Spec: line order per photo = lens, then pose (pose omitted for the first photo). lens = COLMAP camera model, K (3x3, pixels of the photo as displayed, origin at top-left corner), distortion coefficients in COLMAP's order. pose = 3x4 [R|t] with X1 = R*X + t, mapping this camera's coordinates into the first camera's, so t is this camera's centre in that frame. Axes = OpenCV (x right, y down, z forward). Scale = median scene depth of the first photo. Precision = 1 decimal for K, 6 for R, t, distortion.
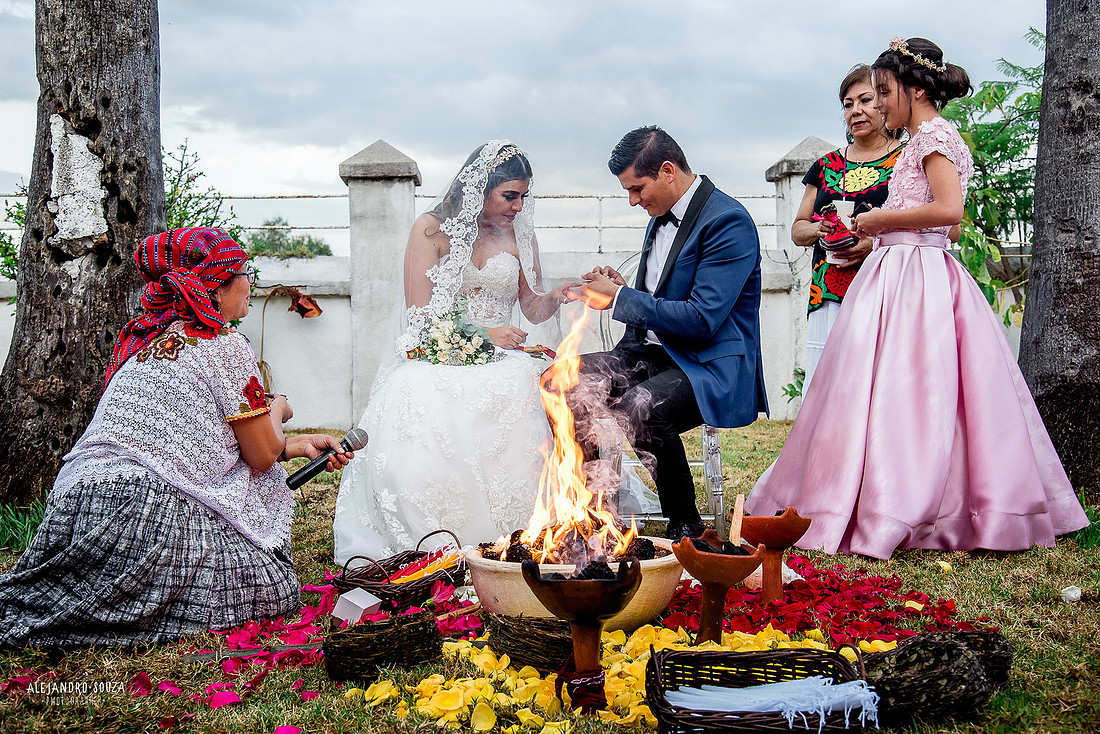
lens RADIAL K [[1295.5, 0, 550.0], [0, 1295.5, 367.0], [0, 0, 1]] dist [0.013838, 0.021593]
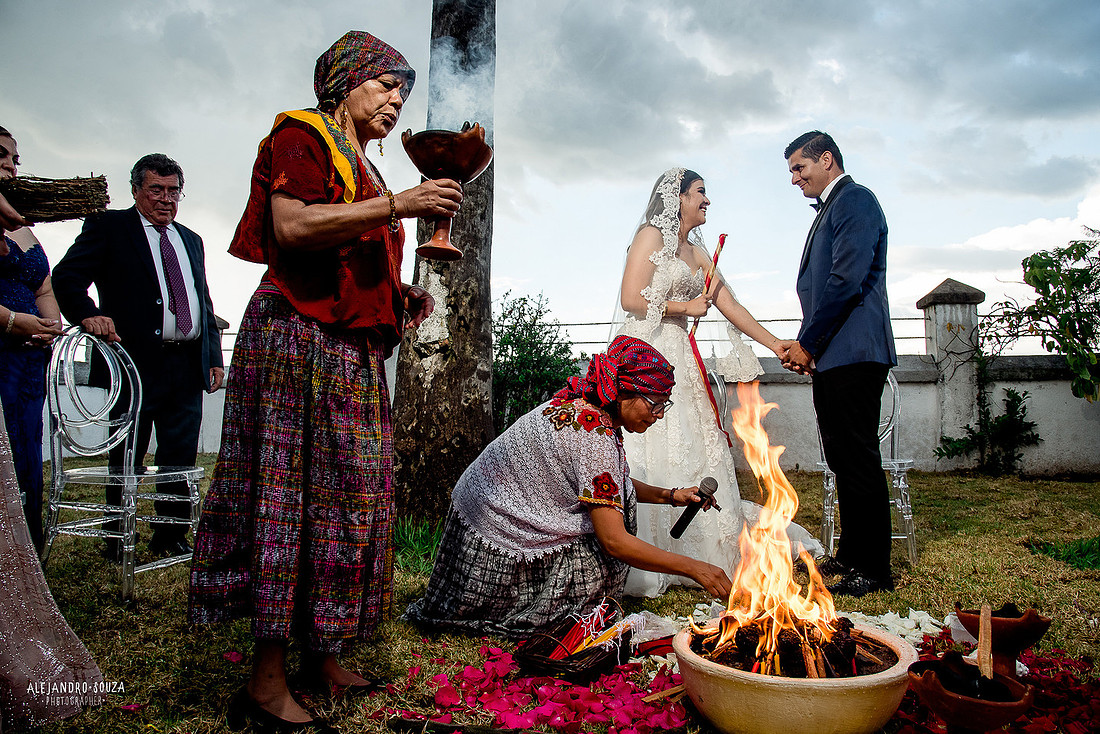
lens RADIAL K [[764.3, 0, 550.0], [0, 764.3, 367.0], [0, 0, 1]] dist [-0.003550, -0.001698]
pose [[0.962851, 0.000254, -0.270035, -0.002376], [-0.021129, 0.997005, -0.074400, -0.010280], [0.269207, 0.077342, 0.959972, 0.211247]]
